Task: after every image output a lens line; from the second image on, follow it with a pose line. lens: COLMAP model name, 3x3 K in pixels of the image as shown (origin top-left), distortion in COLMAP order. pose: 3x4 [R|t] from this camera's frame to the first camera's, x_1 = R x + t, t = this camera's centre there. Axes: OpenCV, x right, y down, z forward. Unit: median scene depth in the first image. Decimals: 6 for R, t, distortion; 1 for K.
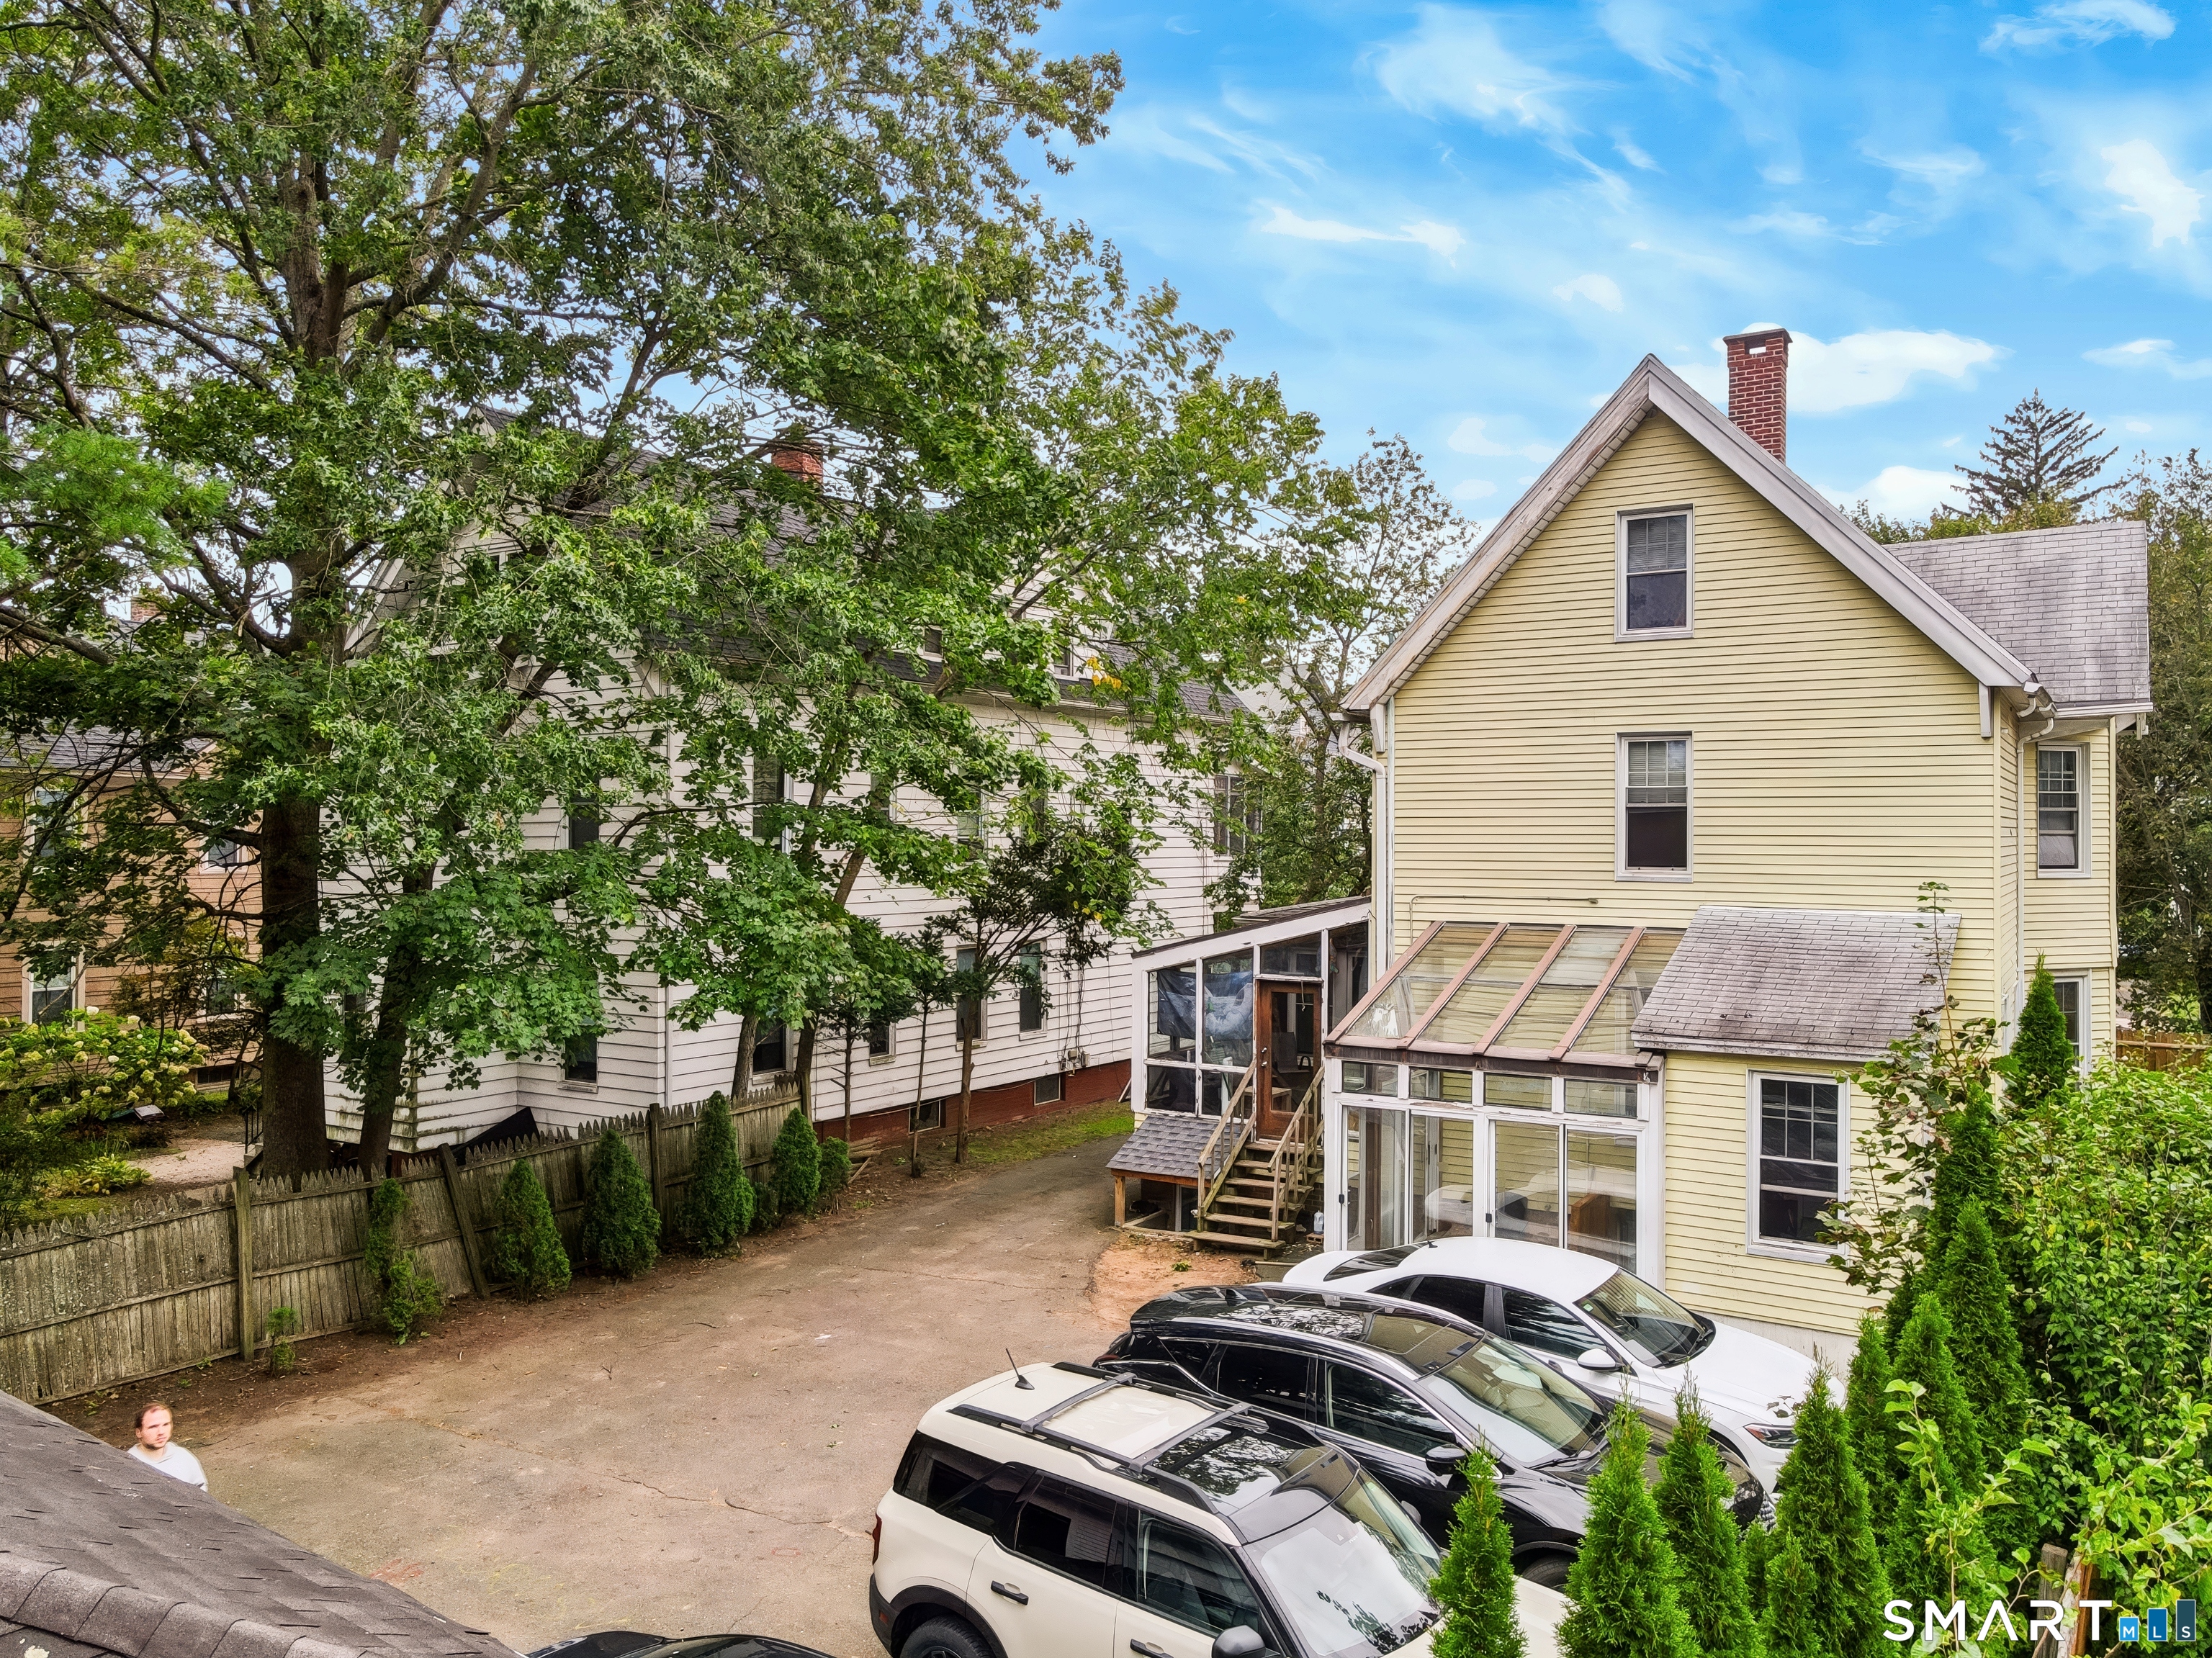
lens RADIAL K [[1634.5, 0, 1115.3], [0, 1634.5, 807.8], [0, 0, 1]] dist [0.037152, 0.000467]
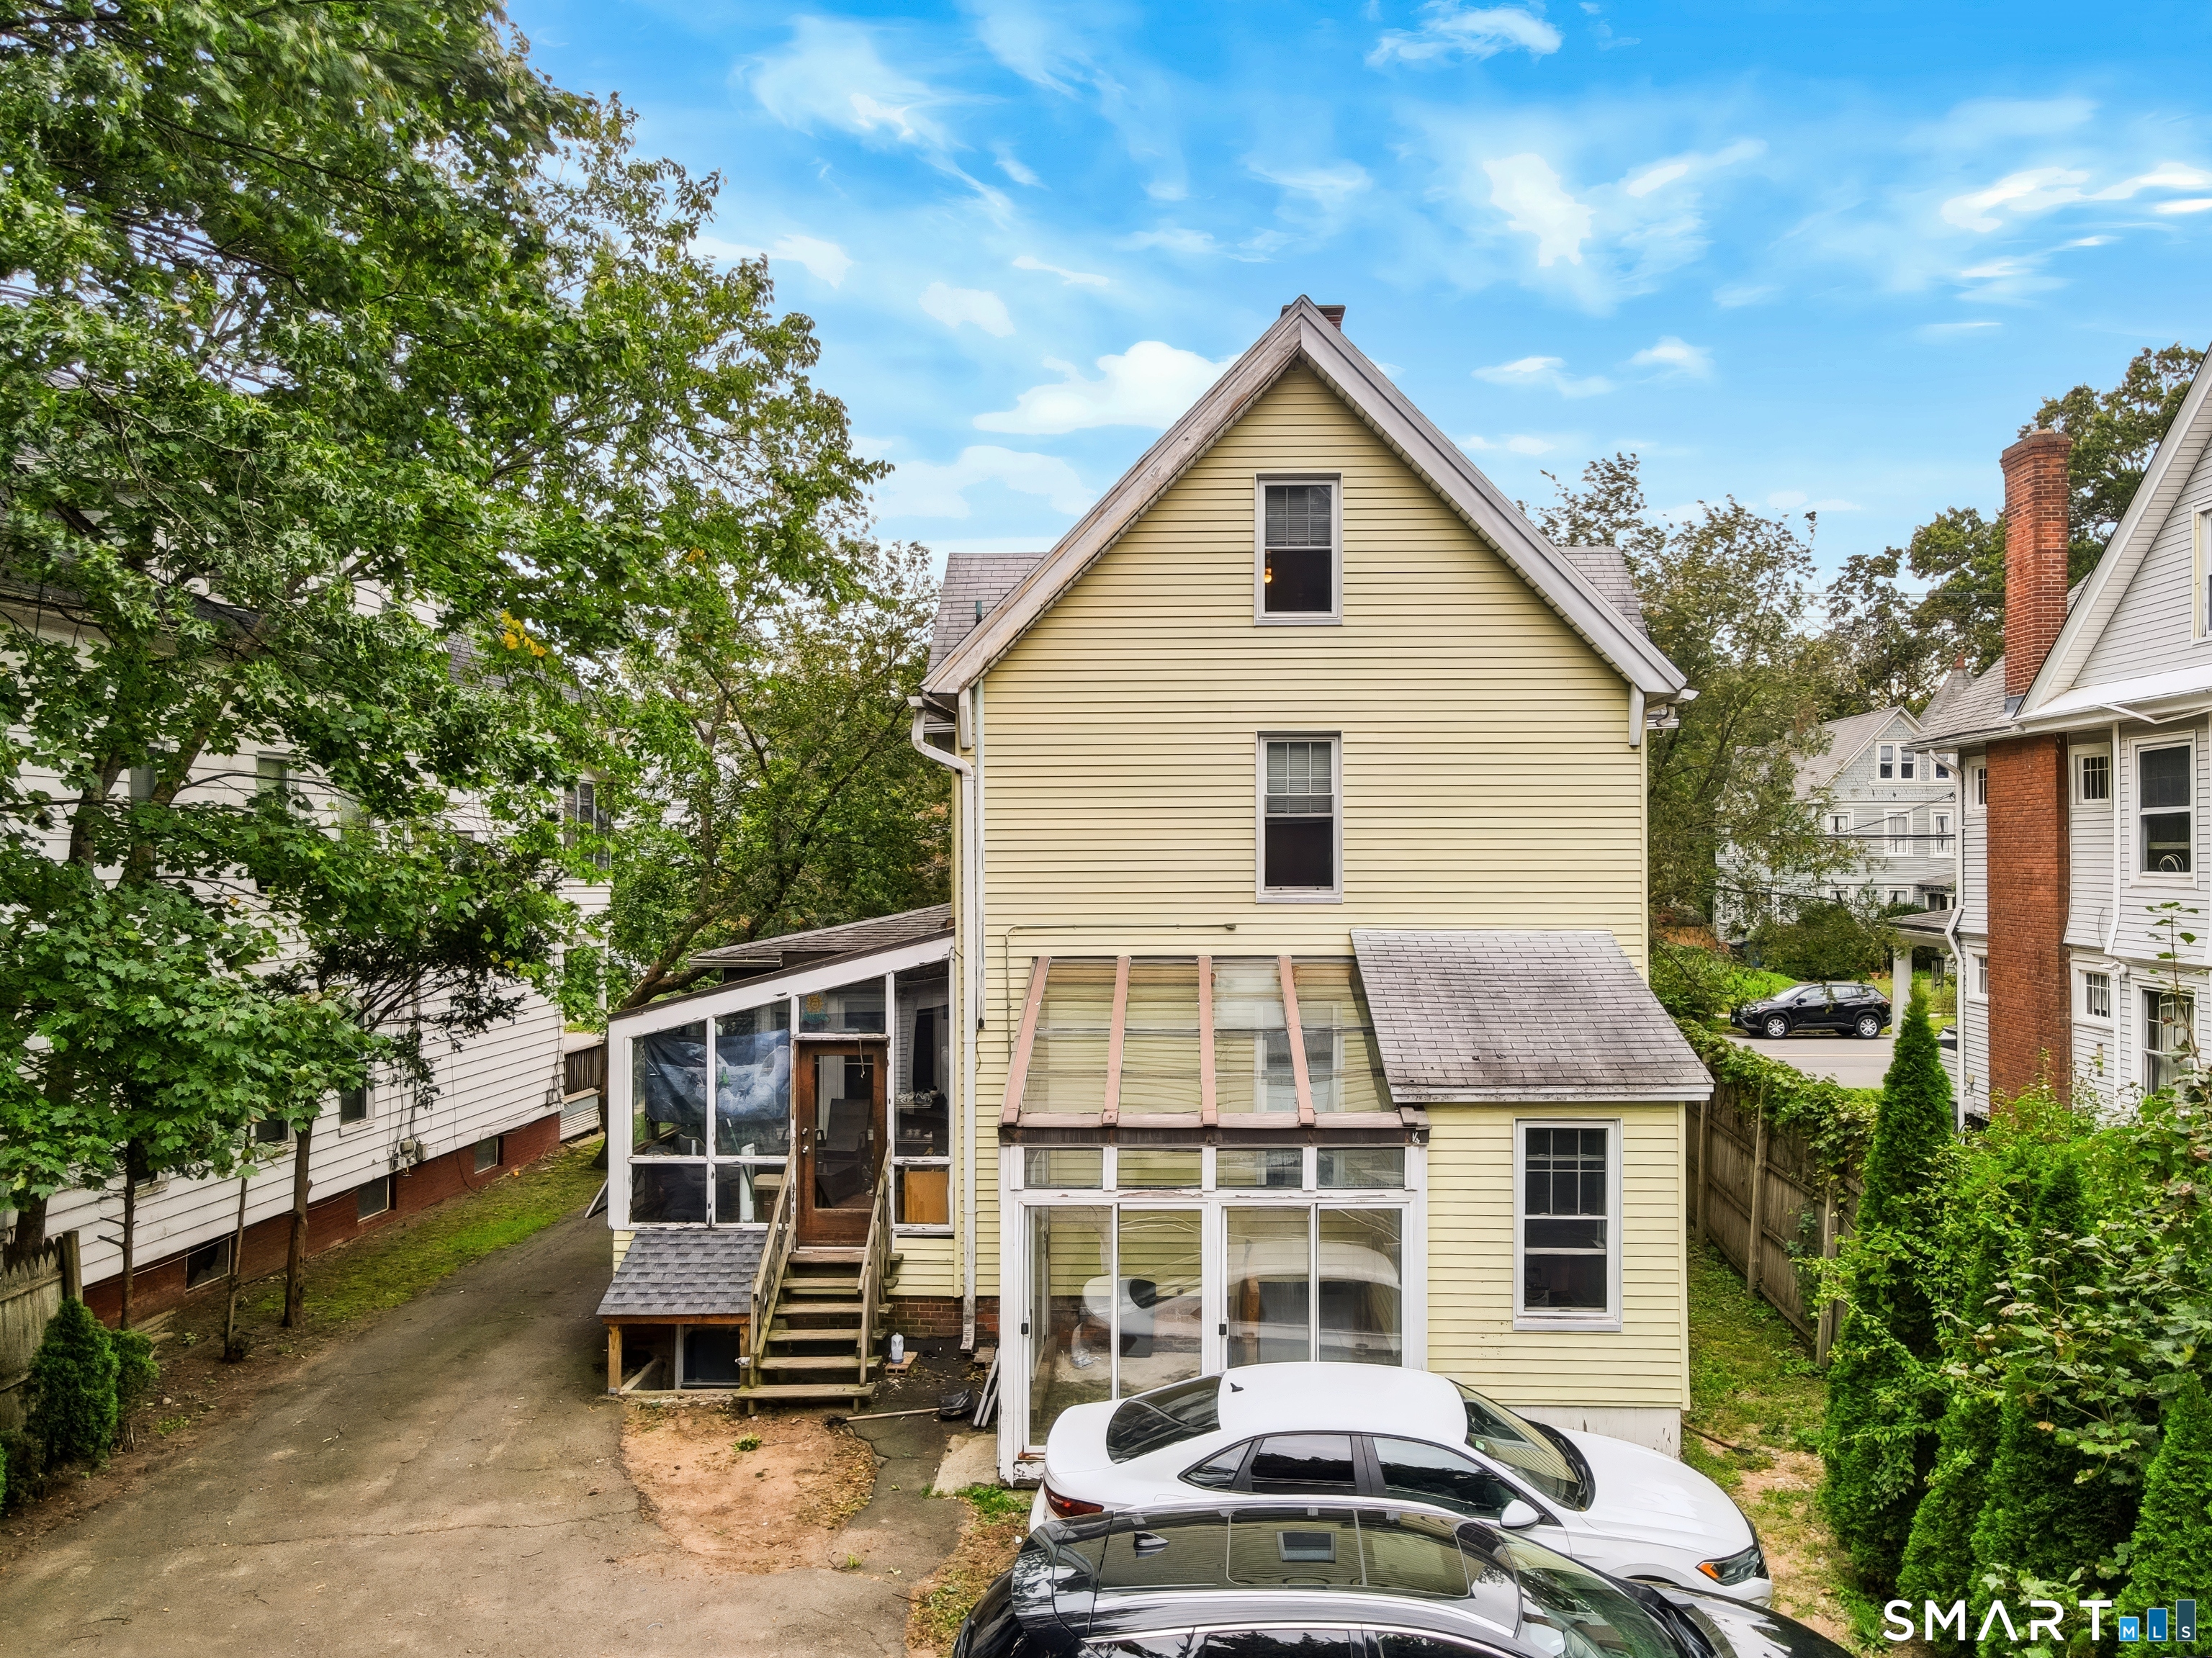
lens RADIAL K [[1634.5, 0, 1135.9], [0, 1634.5, 848.4], [0, 0, 1]] dist [0.037152, 0.000467]
pose [[0.865913, -0.007199, 0.500142, -0.179863], [-0.001213, 0.999863, 0.016494, 0.001692], [-0.500193, -0.014889, 0.865786, 0.285369]]
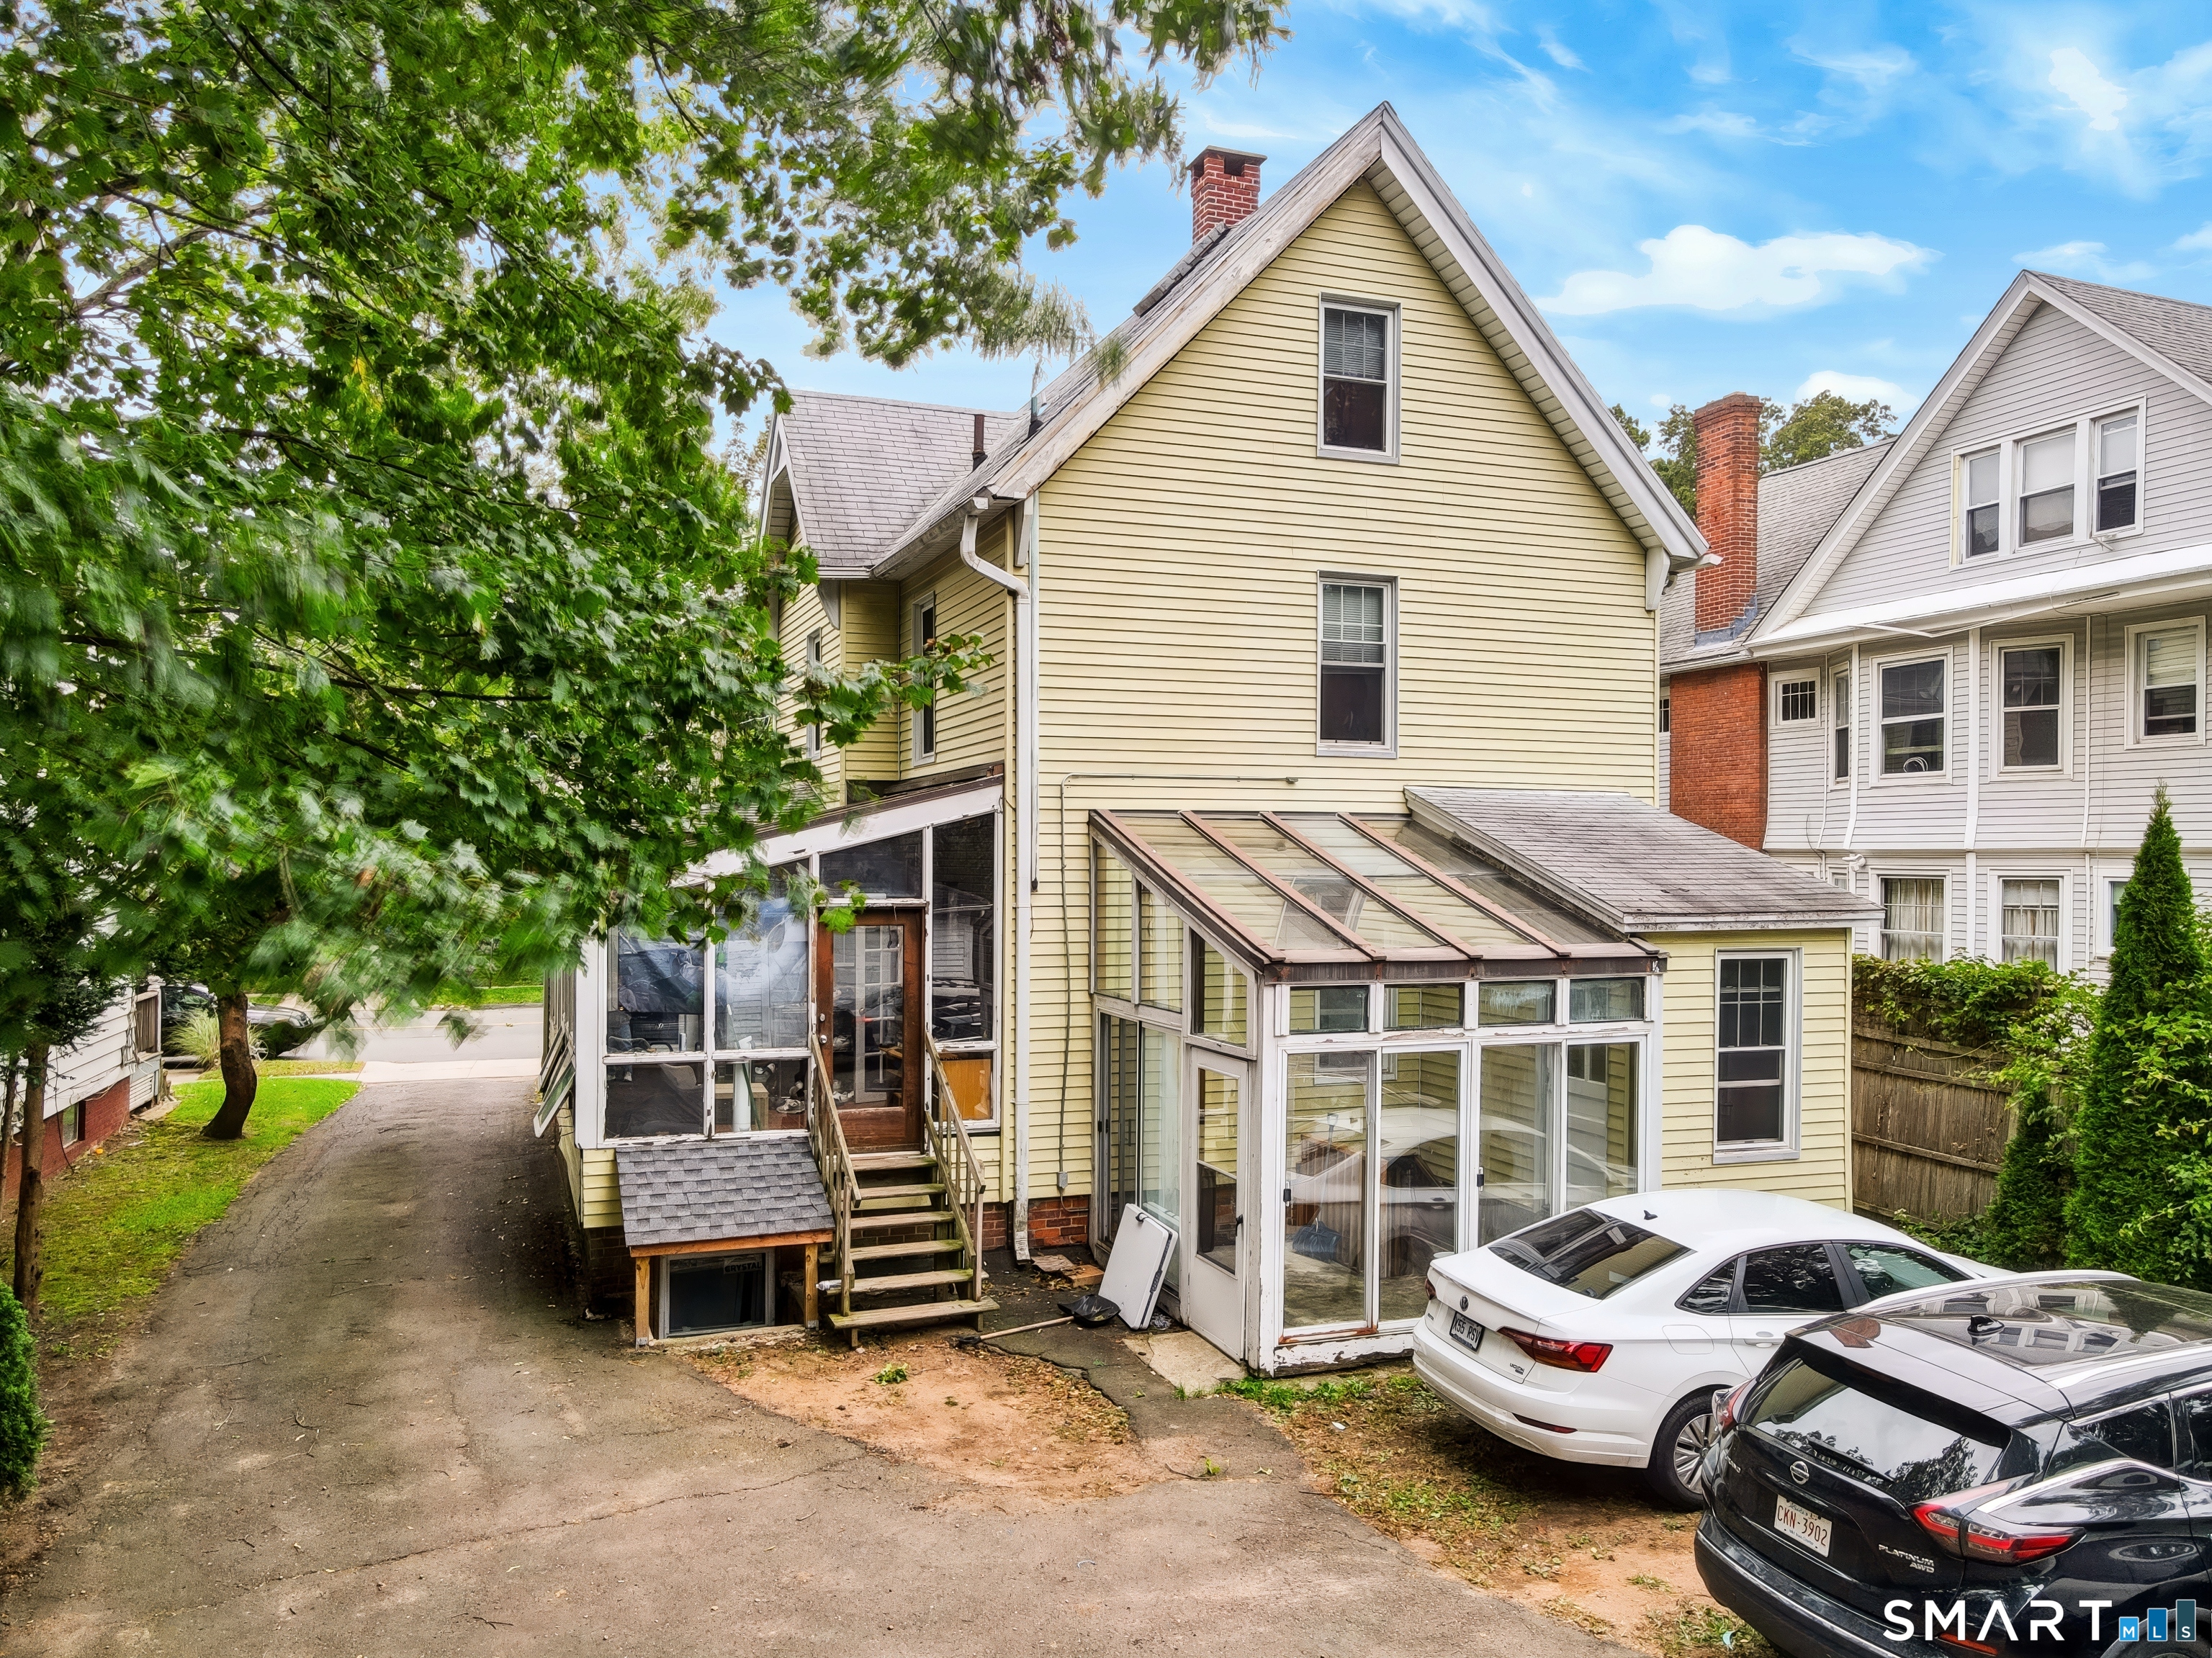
lens RADIAL K [[1634.5, 0, 1096.6], [0, 1634.5, 849.8], [0, 0, 1]] dist [0.037152, 0.000467]
pose [[0.617810, -0.000717, 0.786327, -0.389572], [-0.016237, 0.999775, 0.013669, 0.081086], [-0.786159, -0.021212, 0.617660, 0.586949]]
